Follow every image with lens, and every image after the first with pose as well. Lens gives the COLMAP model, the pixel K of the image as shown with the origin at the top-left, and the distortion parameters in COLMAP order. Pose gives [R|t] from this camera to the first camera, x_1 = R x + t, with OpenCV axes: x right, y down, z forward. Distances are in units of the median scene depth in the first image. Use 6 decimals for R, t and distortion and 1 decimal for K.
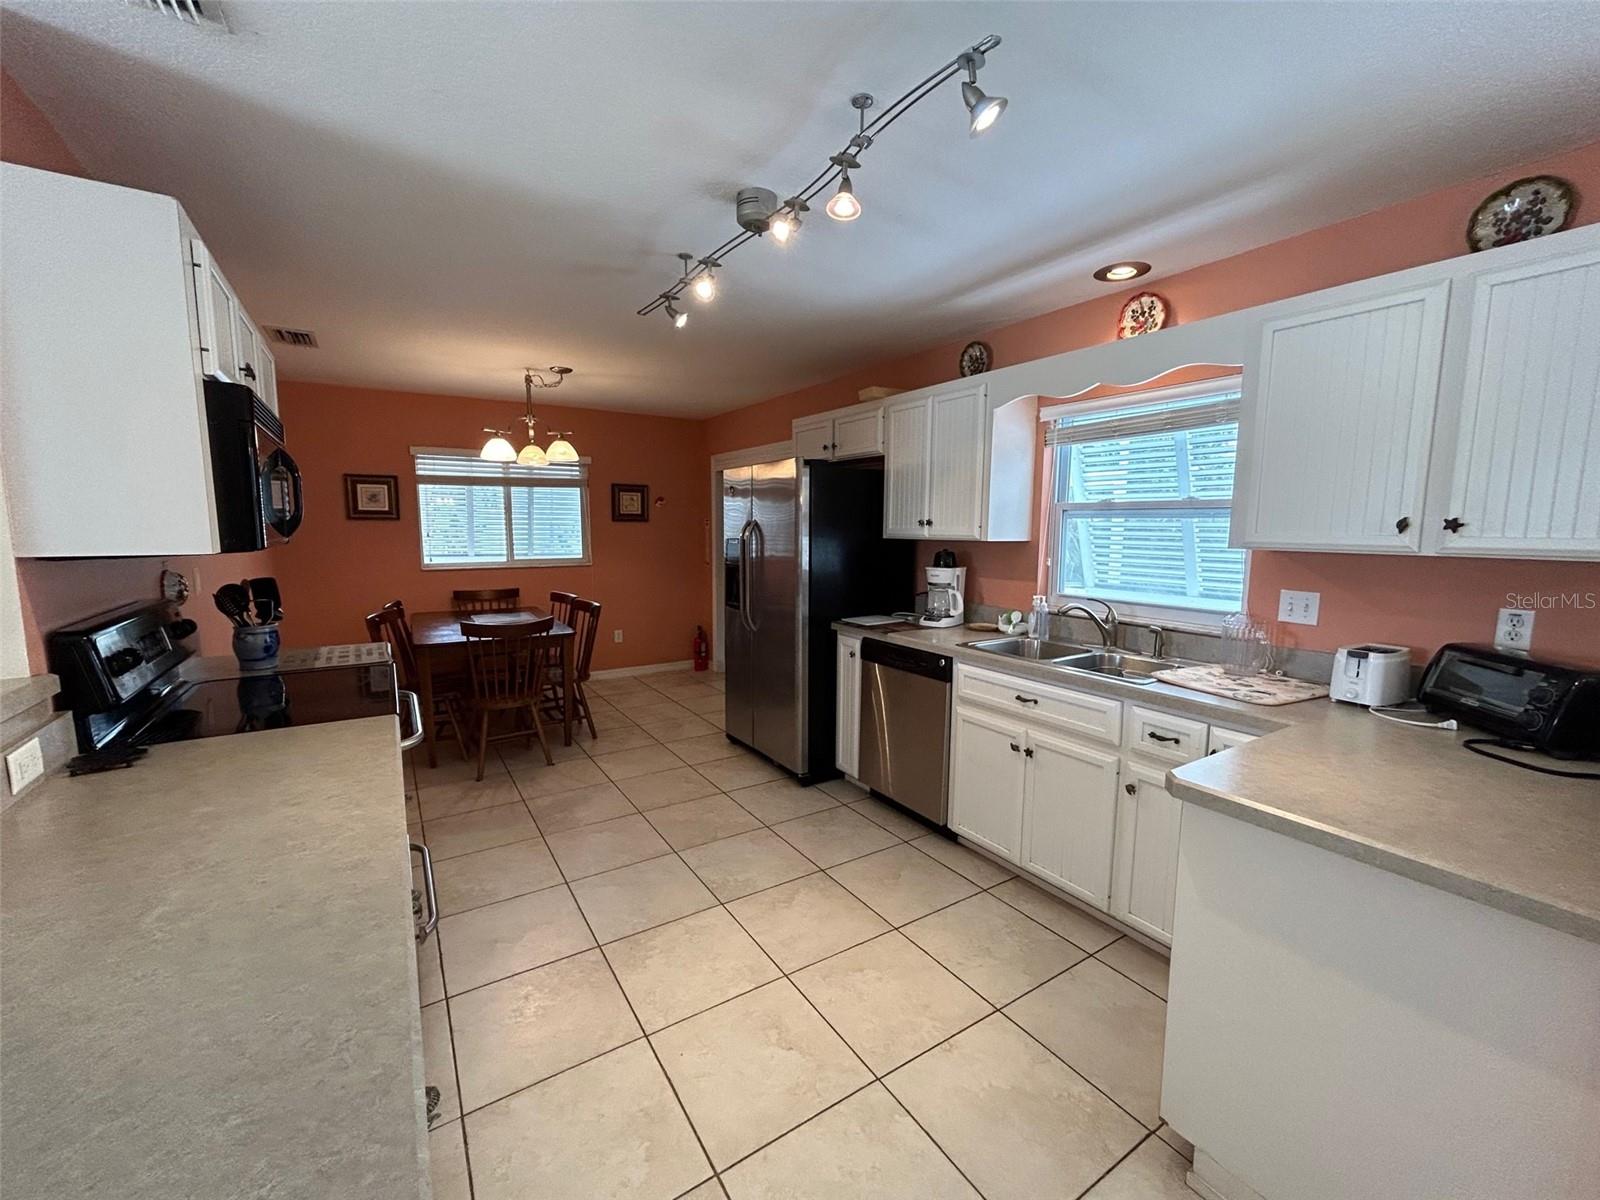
lens RADIAL K [[652.7, 0, 801.8], [0, 652.7, 599.0], [0, 0, 1]] dist [0.021000, 0.003966]
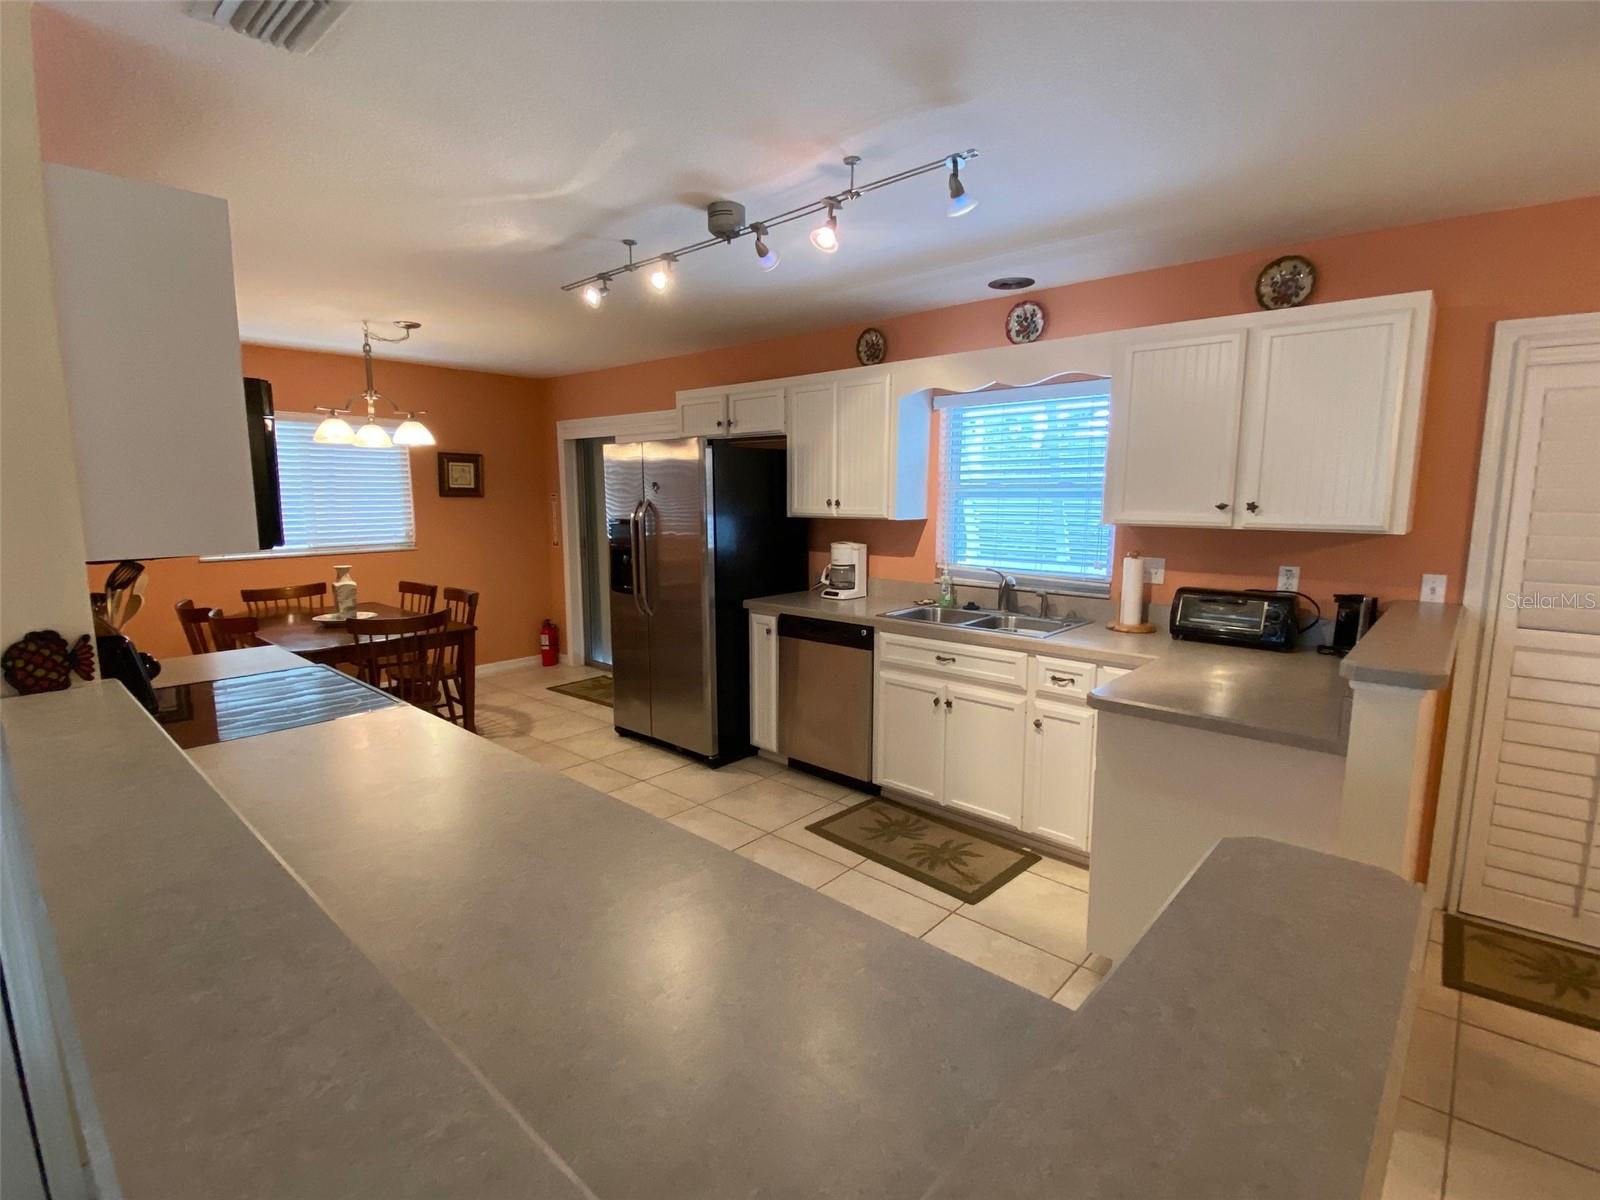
lens RADIAL K [[770.2, 0, 790.3], [0, 770.2, 605.9], [0, 0, 1]] dist [0.053834, -0.002445]
pose [[0.966367, -0.042244, 0.253675, -0.209339], [0.034071, 0.998752, 0.036530, 0.002222], [-0.254901, -0.026658, 0.966600, -0.189896]]
